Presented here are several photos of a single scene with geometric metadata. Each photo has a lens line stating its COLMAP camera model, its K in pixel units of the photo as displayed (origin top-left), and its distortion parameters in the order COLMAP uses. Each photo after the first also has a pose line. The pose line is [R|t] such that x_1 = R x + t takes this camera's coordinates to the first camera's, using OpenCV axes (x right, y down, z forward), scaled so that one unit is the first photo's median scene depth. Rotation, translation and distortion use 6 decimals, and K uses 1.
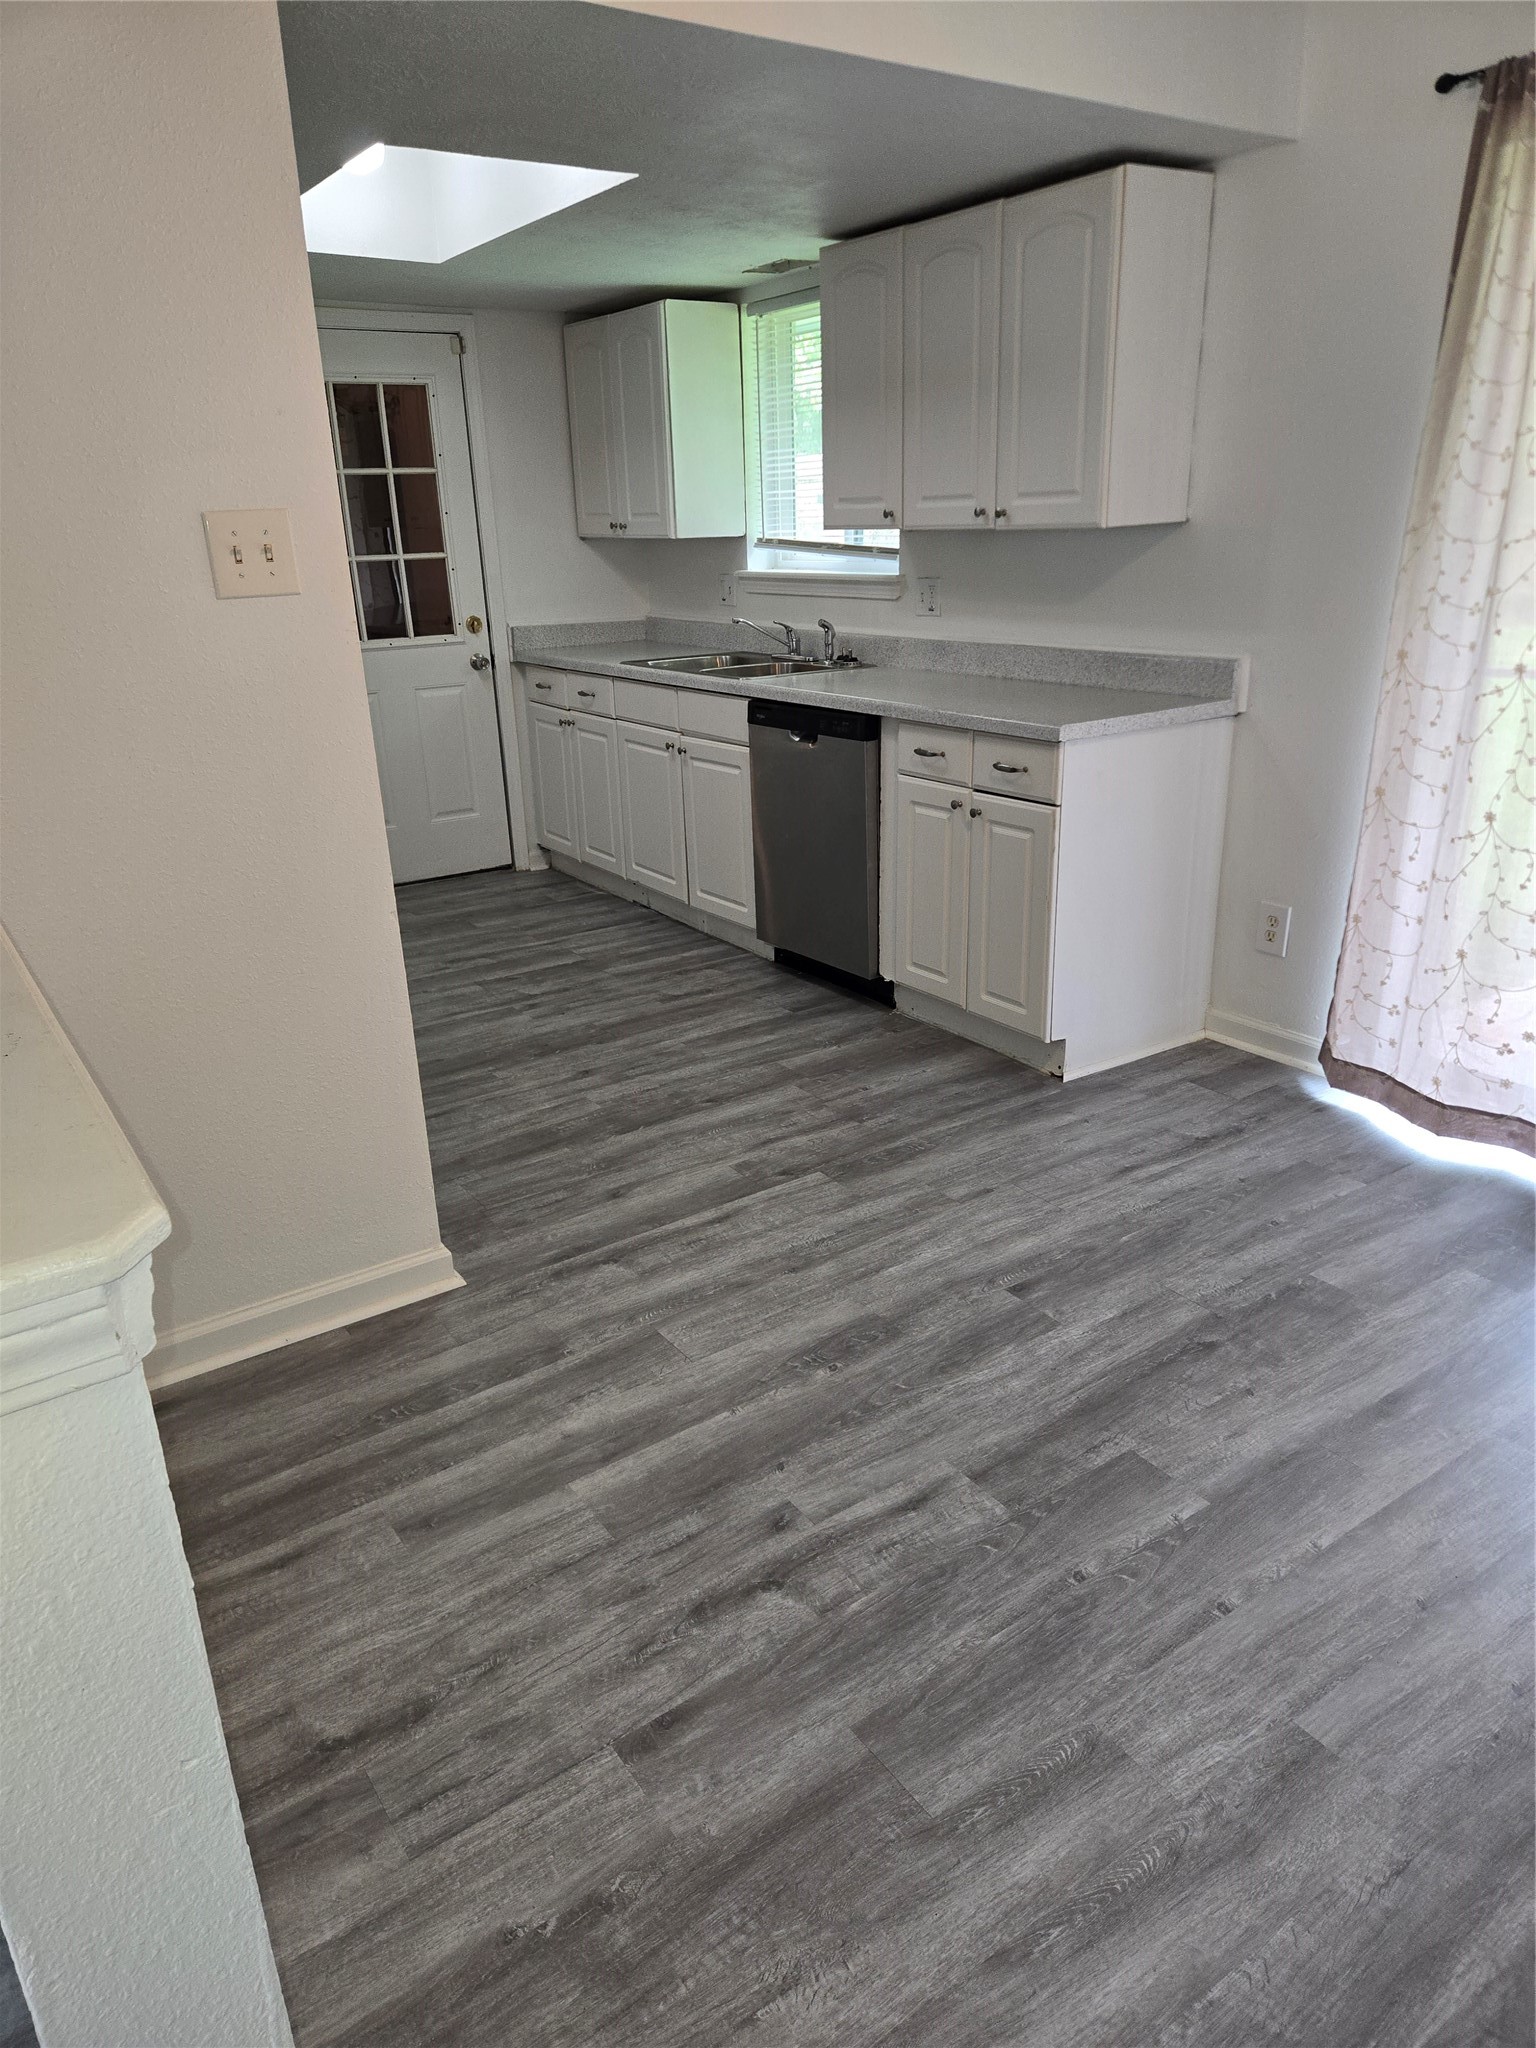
lens RADIAL K [[1378.4, 0, 768.0], [0, 1378.4, 1024.0], [0, 0, 1]] dist [0.104838, -0.087679]
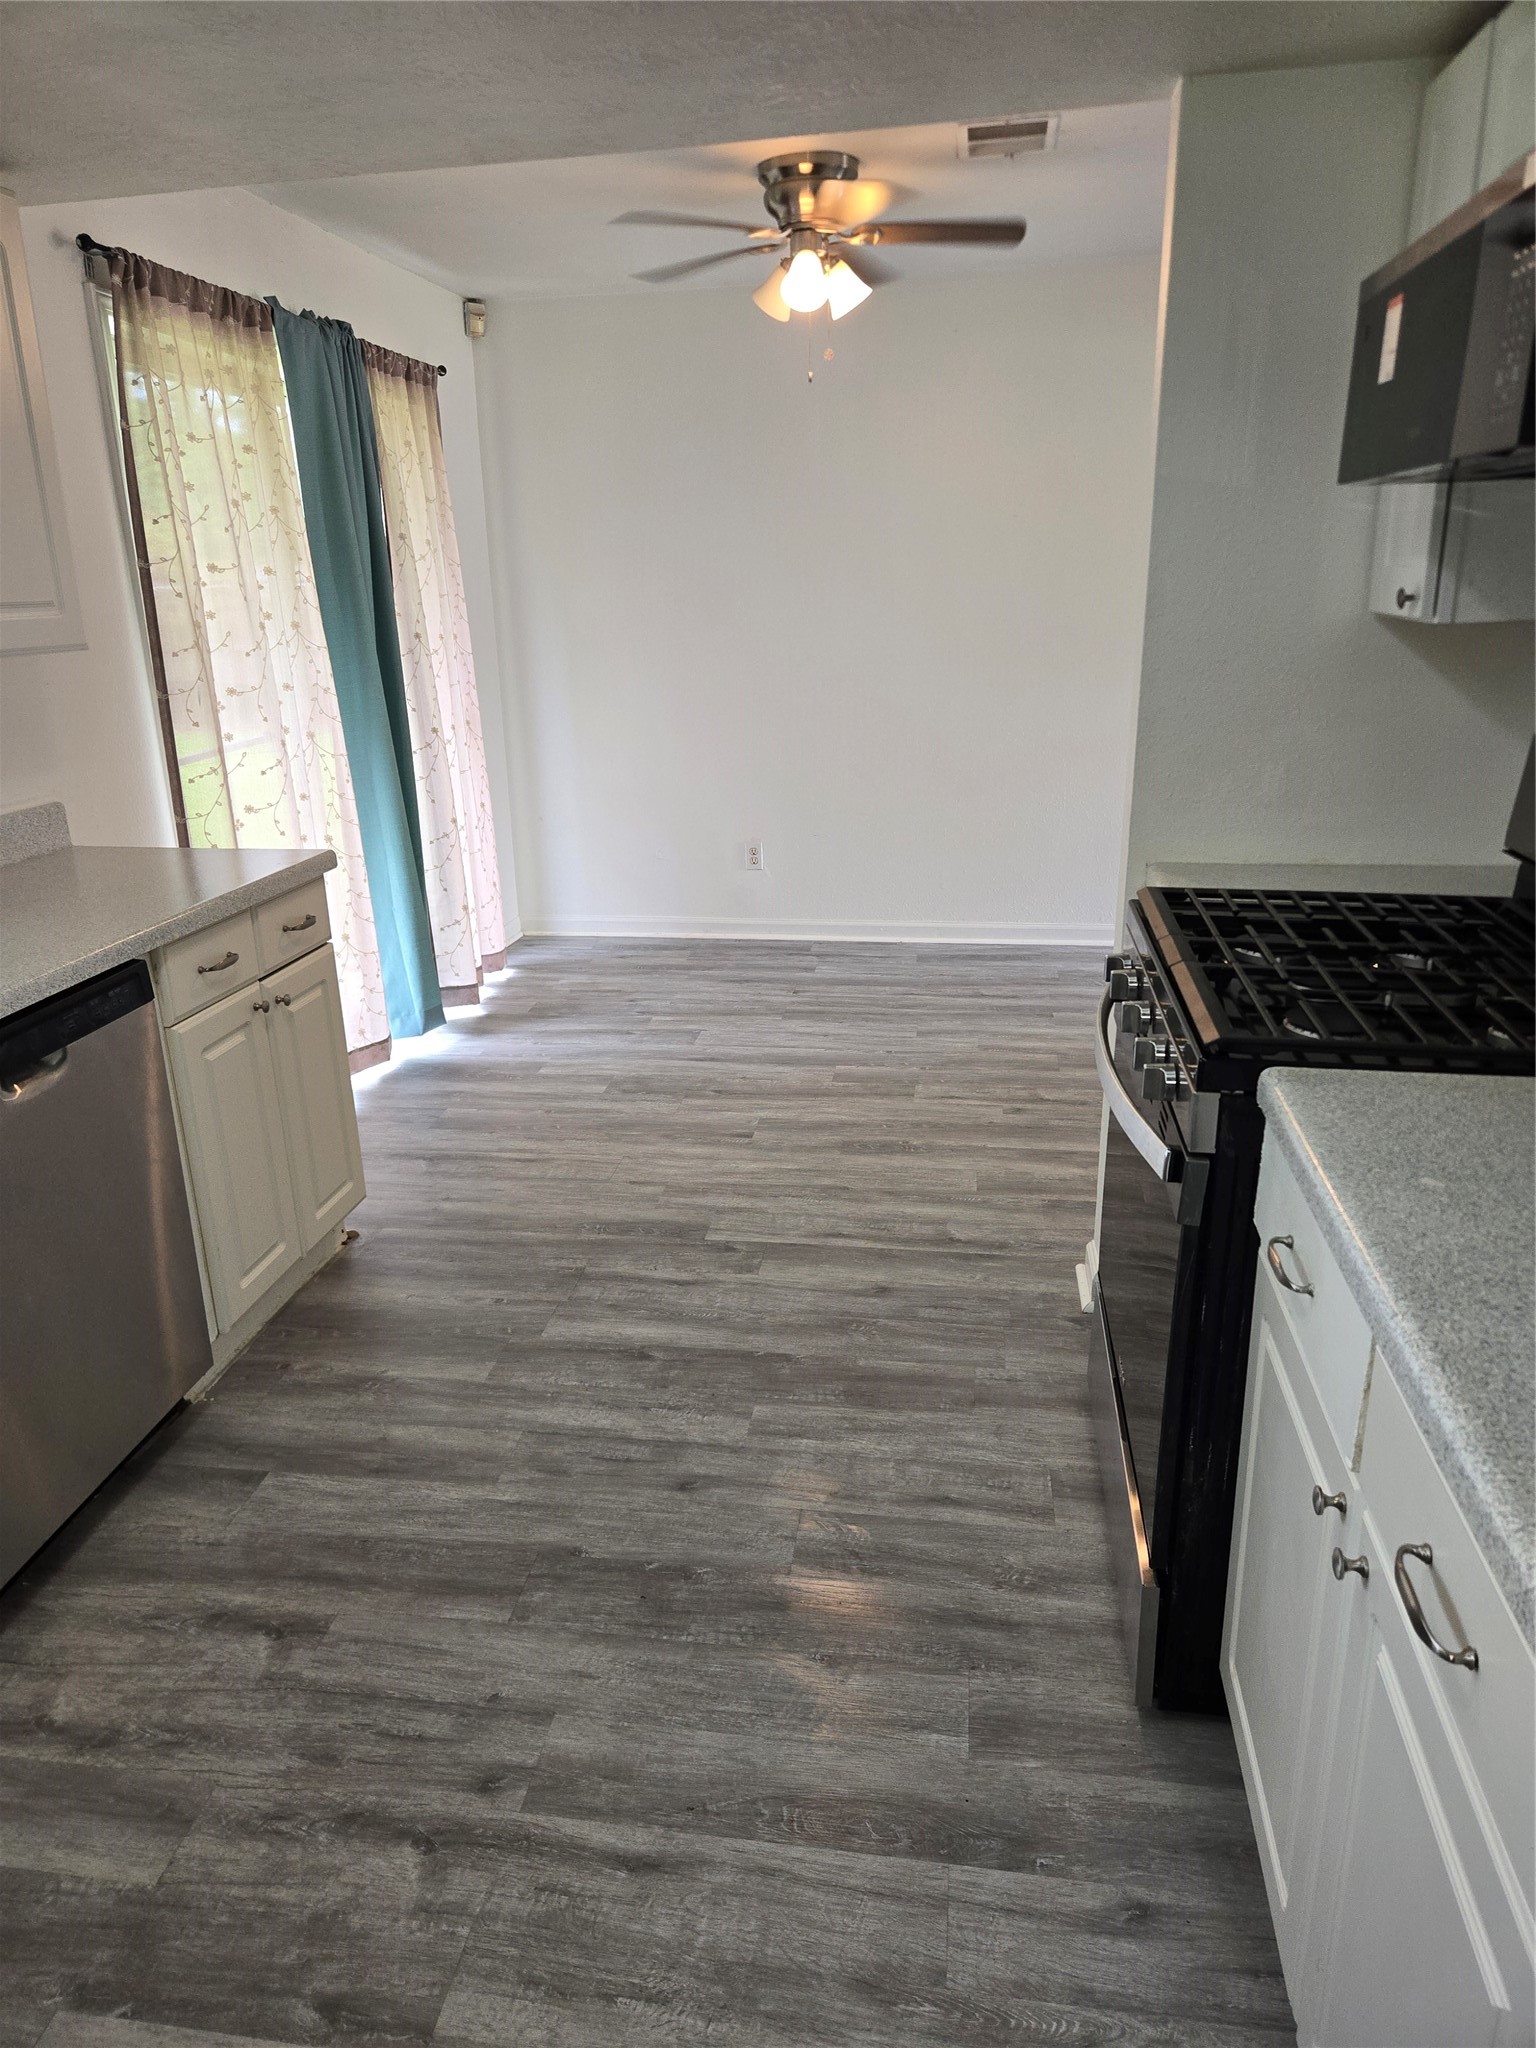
lens RADIAL K [[1378.4, 0, 768.0], [0, 1378.4, 1024.0], [0, 0, 1]] dist [0.104838, -0.087679]
pose [[-0.732384, -0.167796, 0.659893, -0.577797], [0.274063, 0.814539, 0.511288, -0.476847], [-0.623301, 0.555311, -0.550569, 1.298368]]
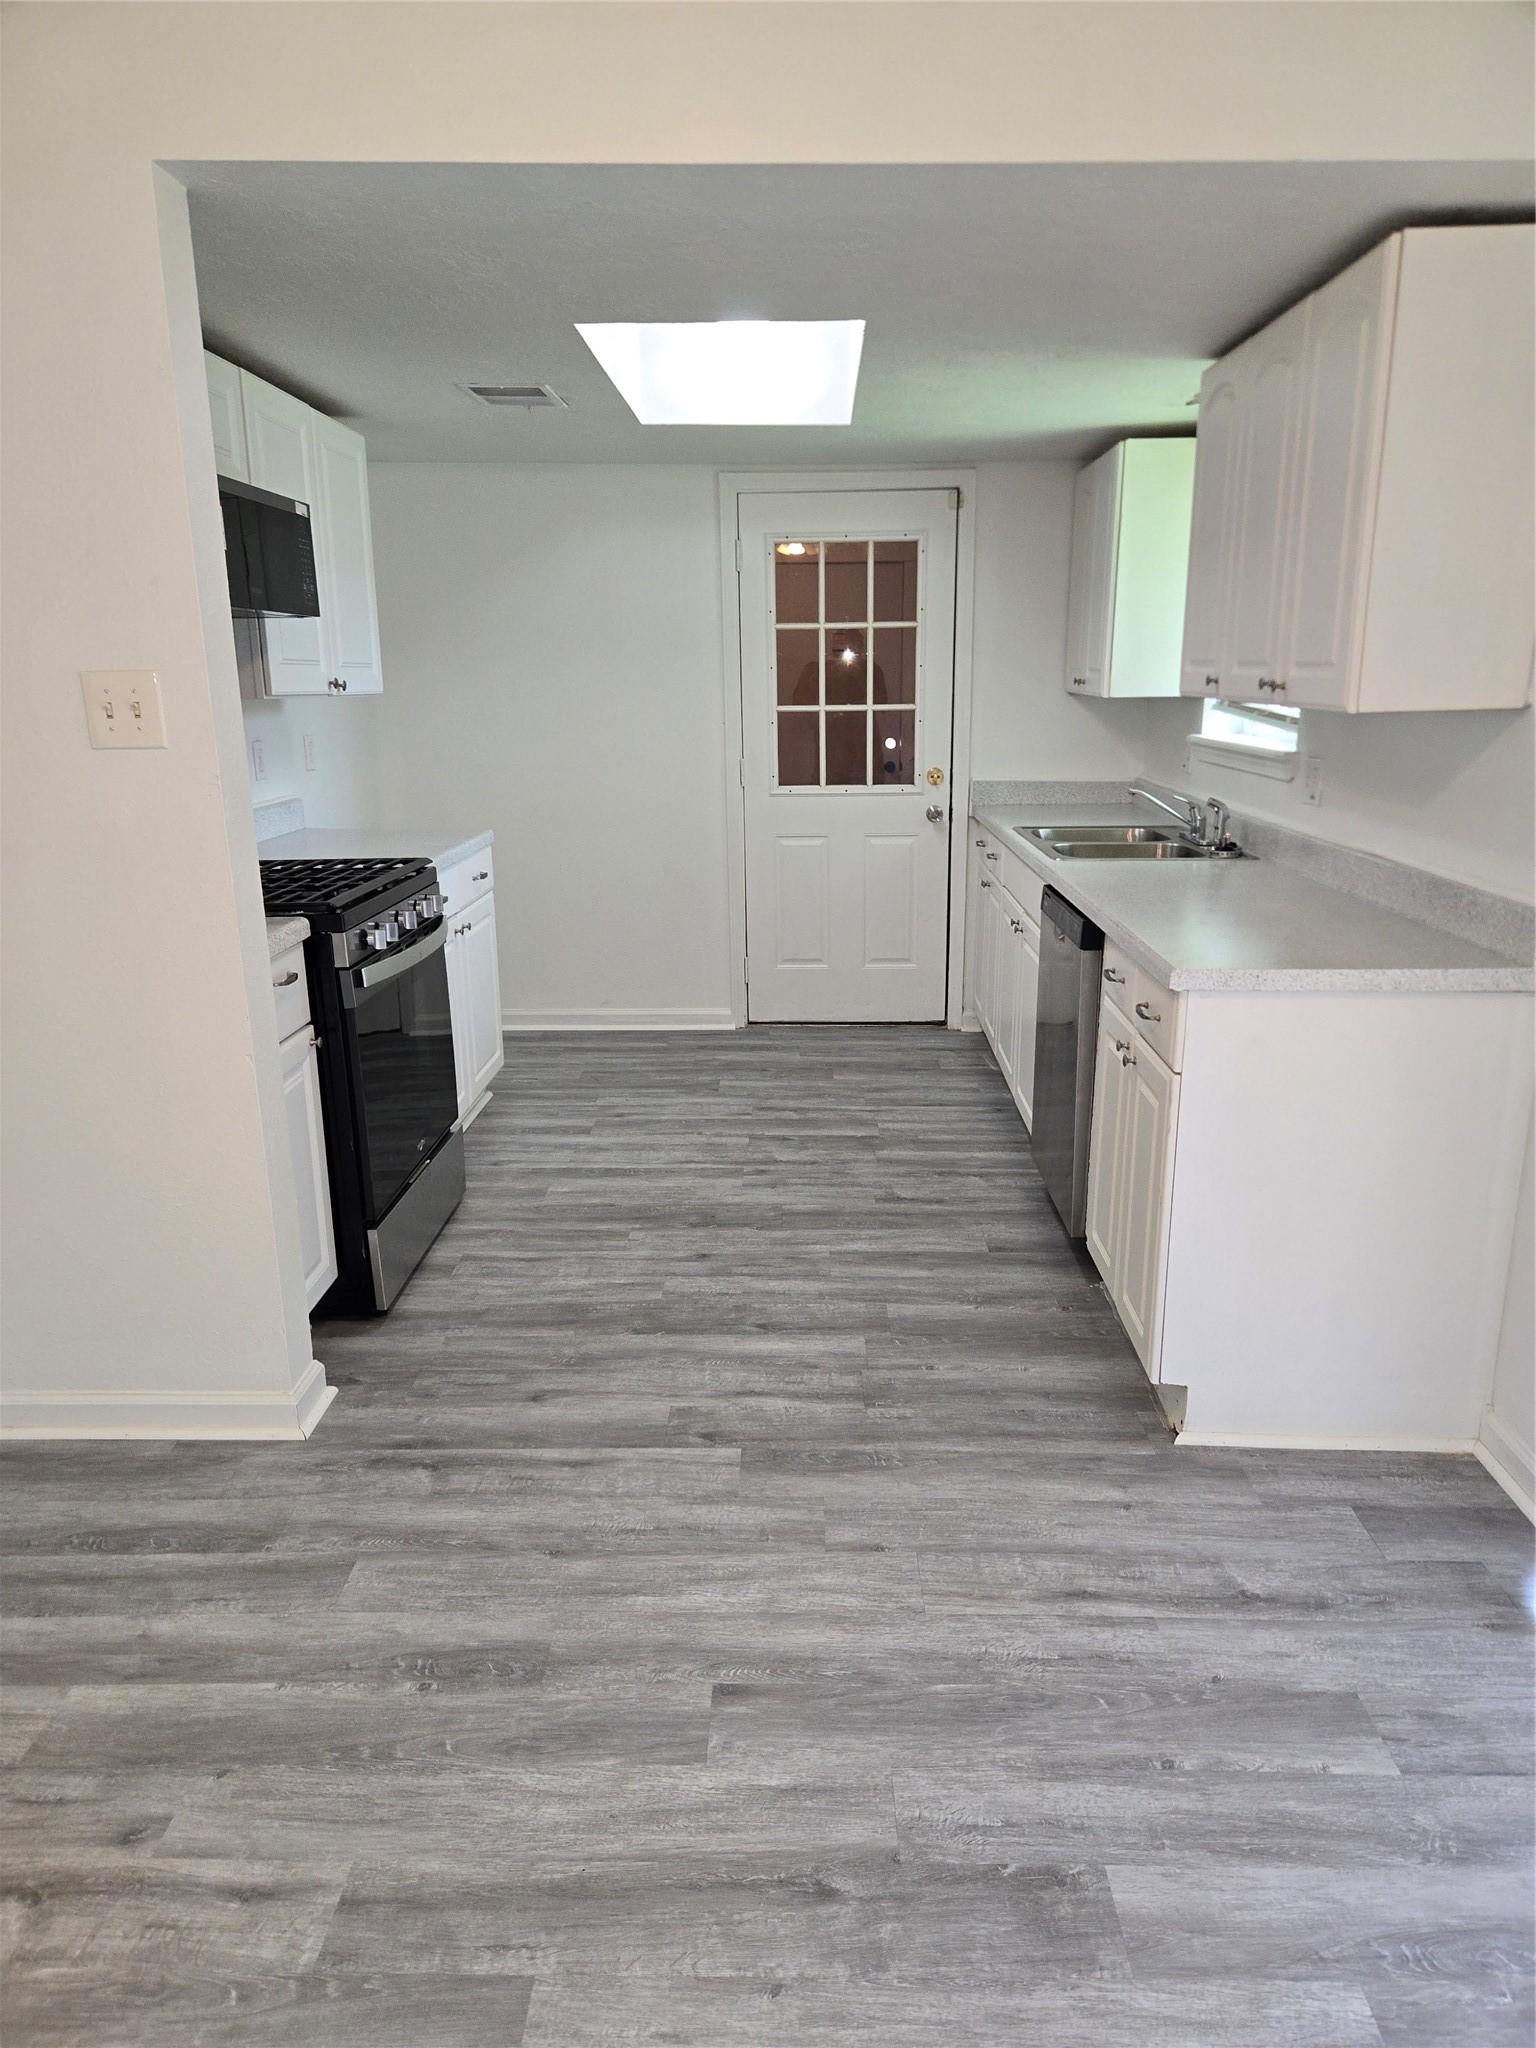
lens RADIAL K [[1384.5, 0, 768.0], [0, 1384.5, 1024.0], [0, 0, 1]] dist [0.083690, -0.079341]
pose [[0.809455, 0.168615, -0.562452, 0.431082], [-0.217161, 0.975932, -0.019958, -0.116021], [0.545549, 0.138298, 0.826589, 0.251661]]
